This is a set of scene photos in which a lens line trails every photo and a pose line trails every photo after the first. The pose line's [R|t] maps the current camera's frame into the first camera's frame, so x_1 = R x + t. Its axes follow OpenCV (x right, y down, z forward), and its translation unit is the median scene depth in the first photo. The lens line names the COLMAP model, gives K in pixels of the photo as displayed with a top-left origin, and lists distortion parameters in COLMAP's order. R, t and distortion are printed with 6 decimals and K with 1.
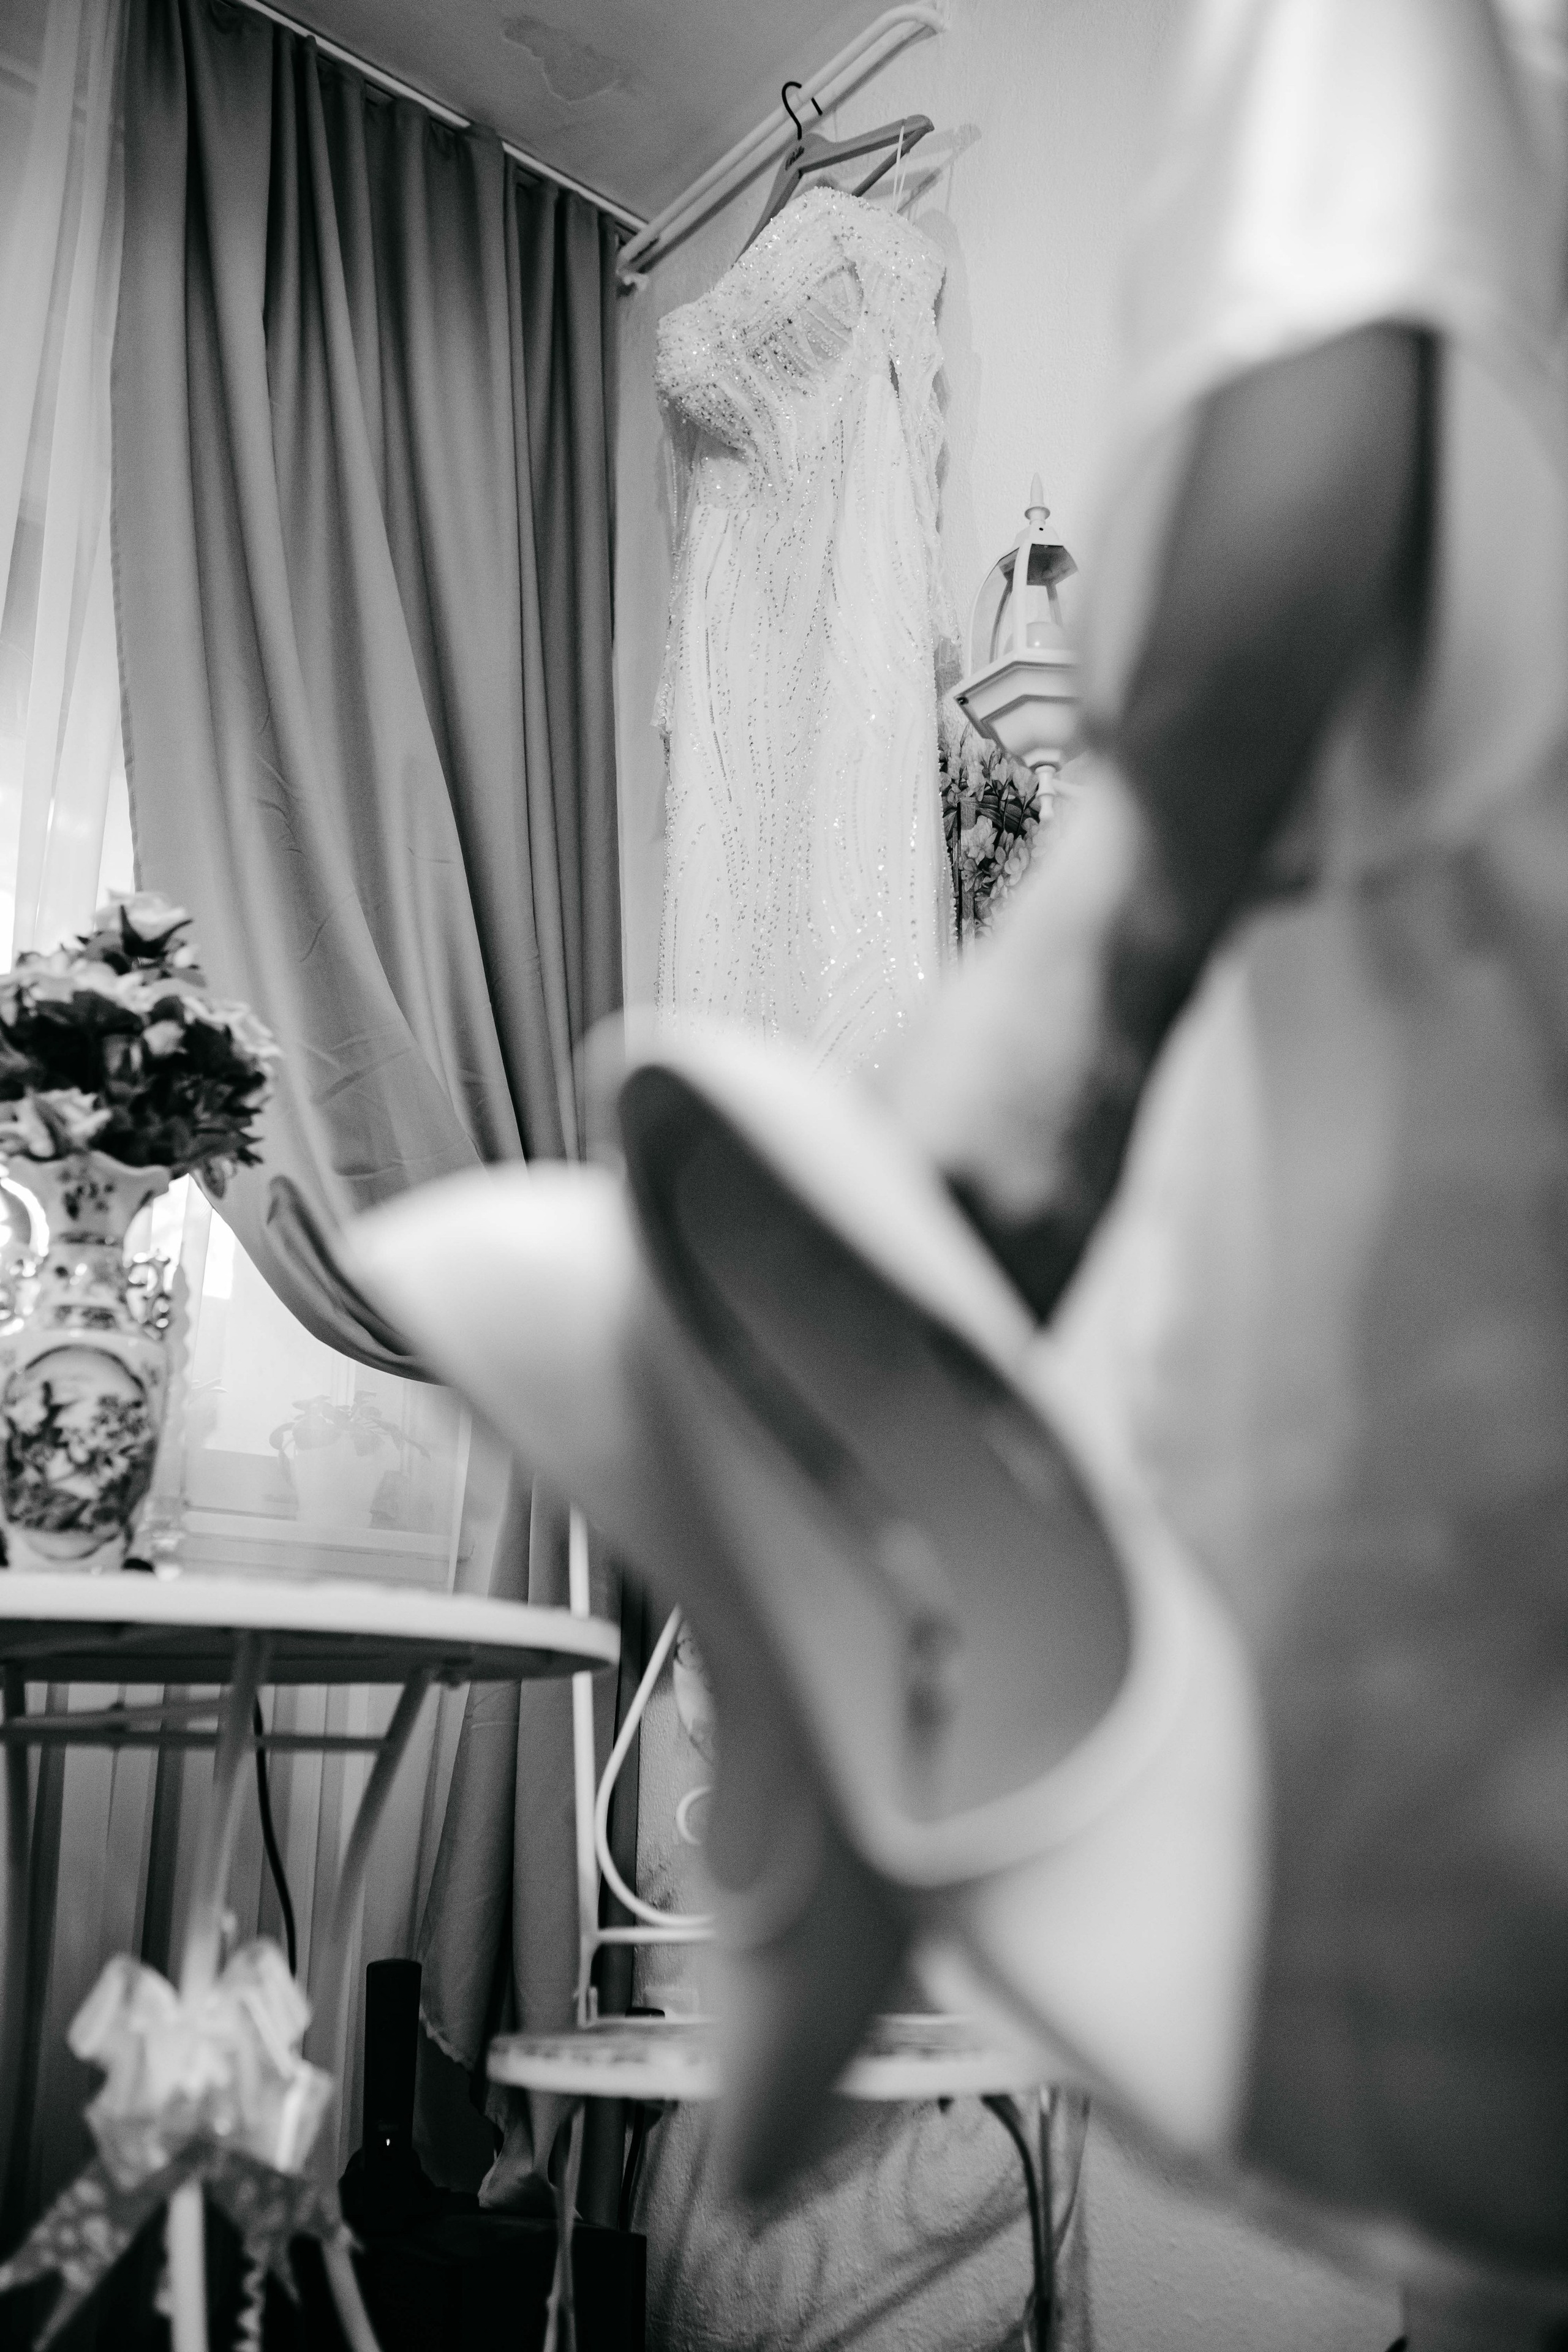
lens RADIAL K [[2249.9, 0, 792.9], [0, 2249.9, 1168.8], [0, 0, 1]] dist [-0.014485, 0.000000]
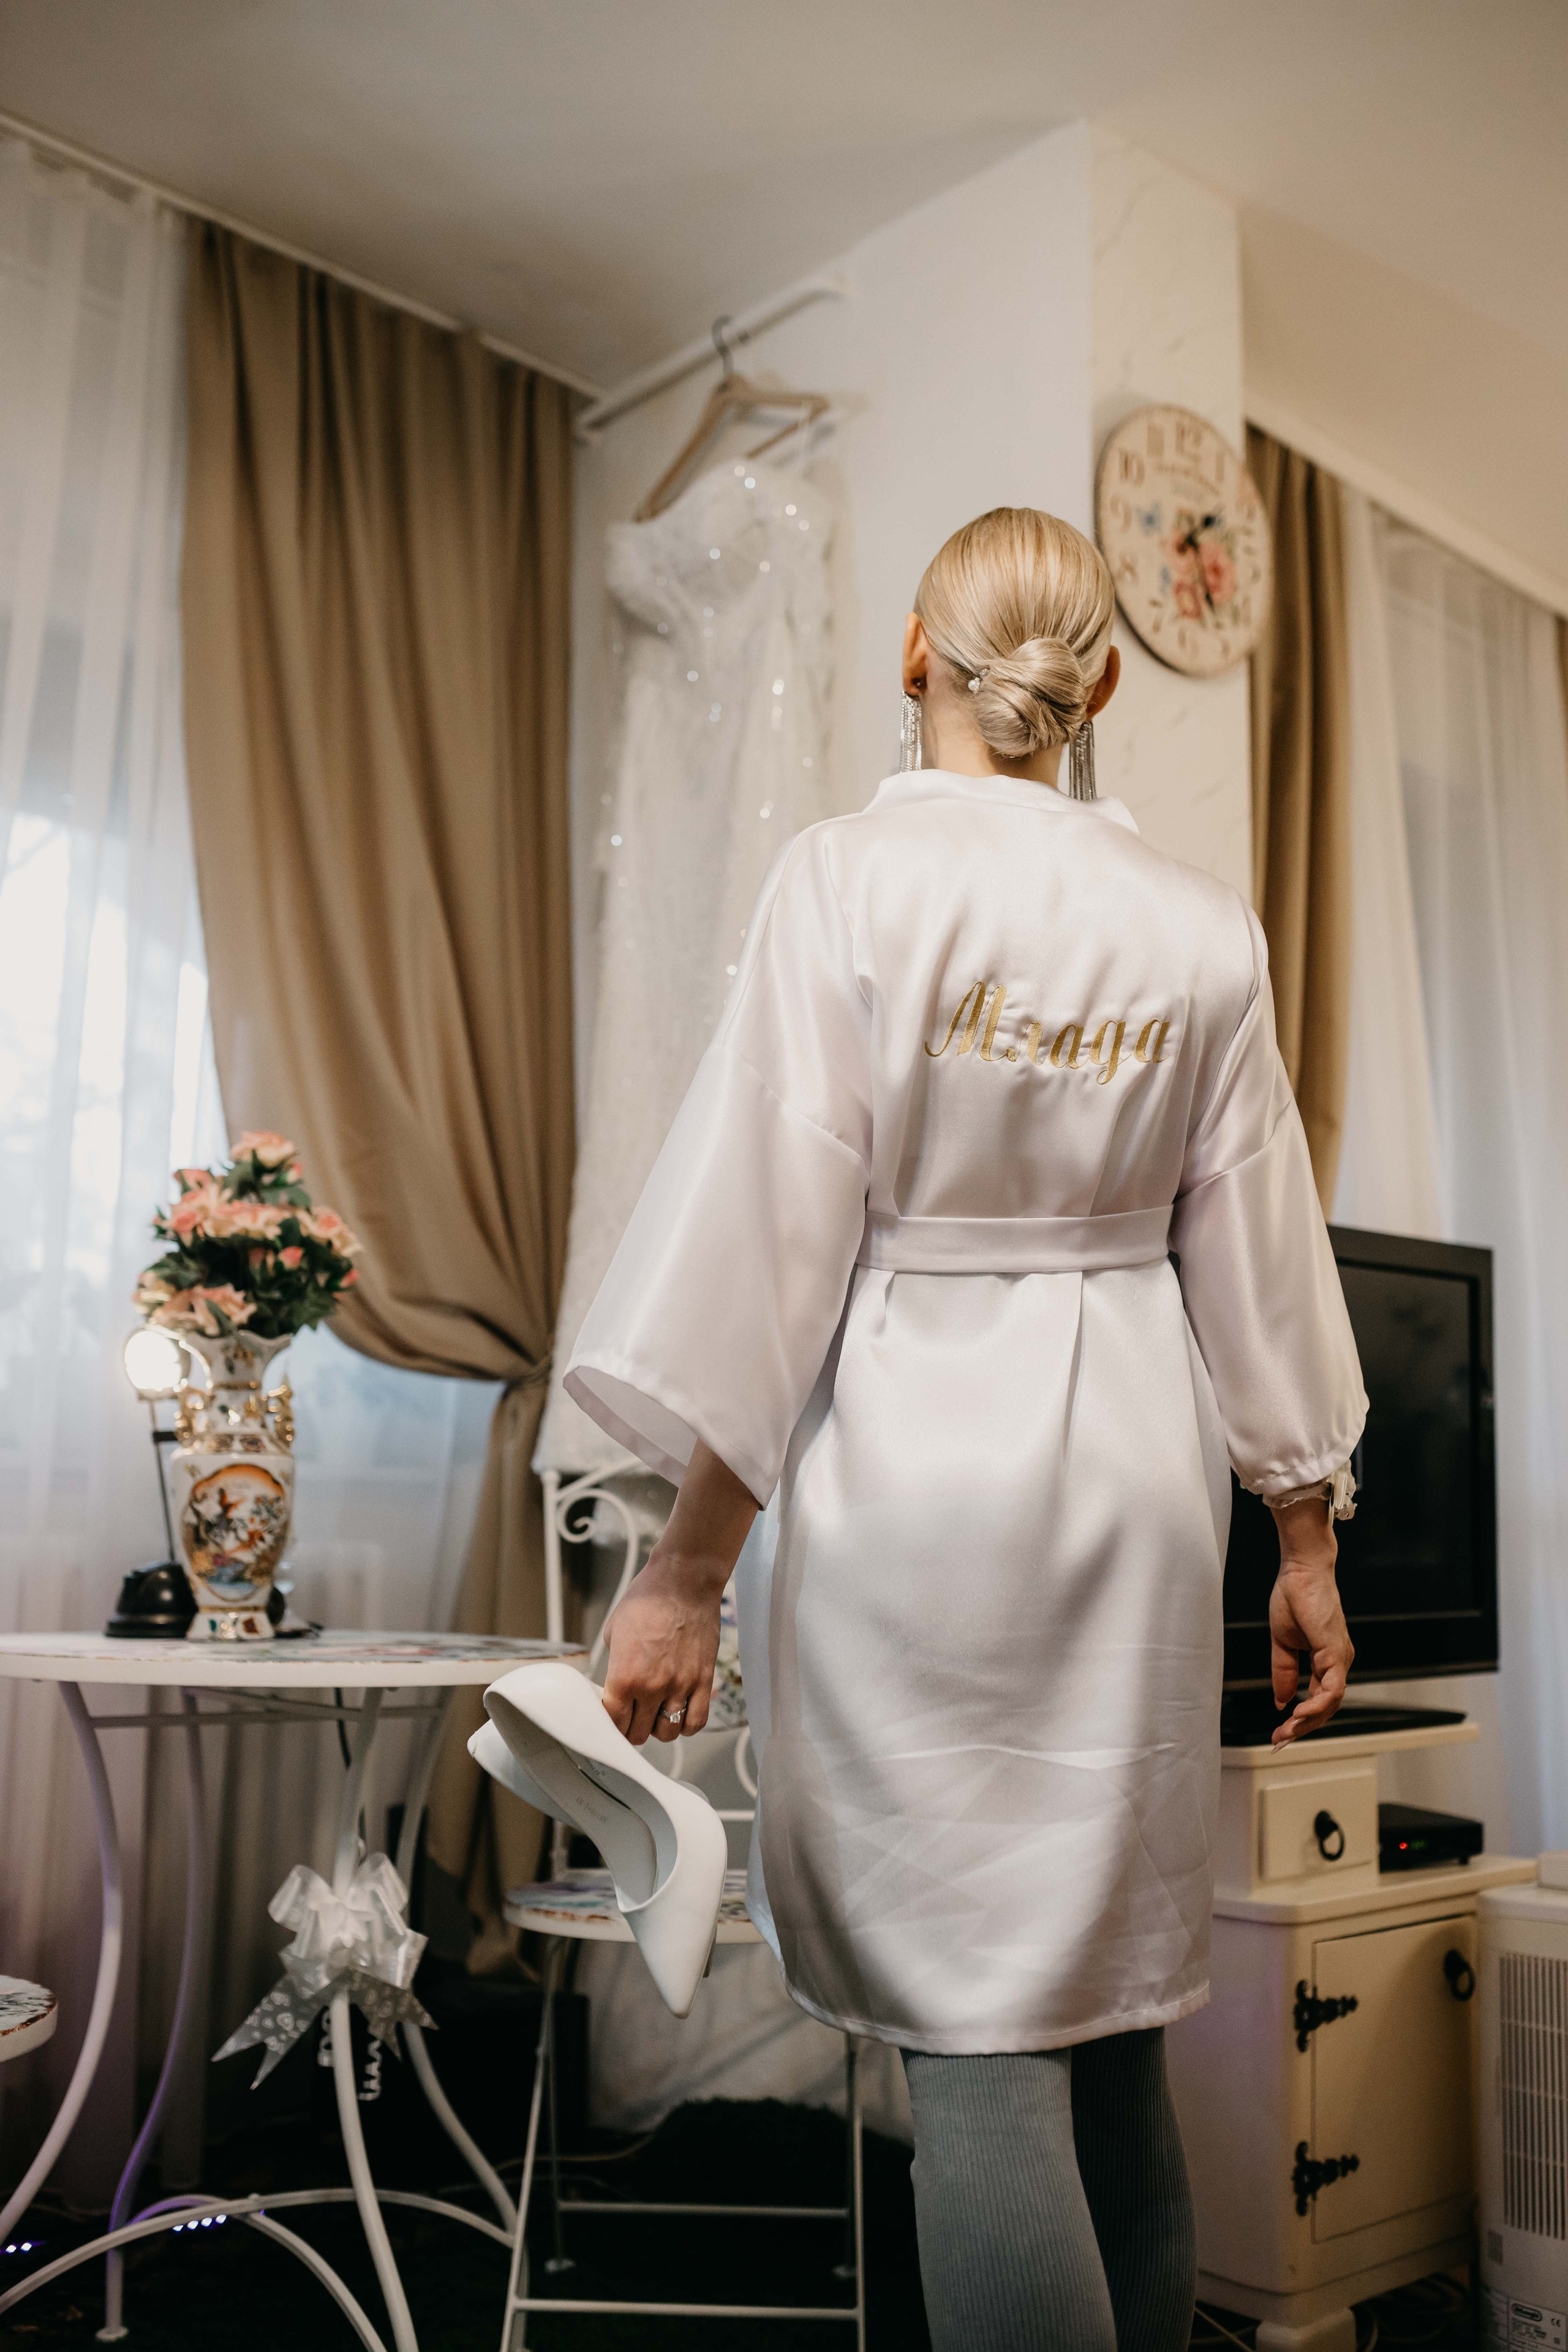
lens RADIAL K [[2249.9, 0, 794.7], [0, 2249.9, 1189.8], [0, 0, 1]] dist [-0.014485, 0.000000]
pose [[0.998832, 0.020747, 0.043634, -0.008959], [-0.025962, 0.992118, 0.122591, -0.276908], [-0.040747, -0.123580, 0.991498, -0.469458]]
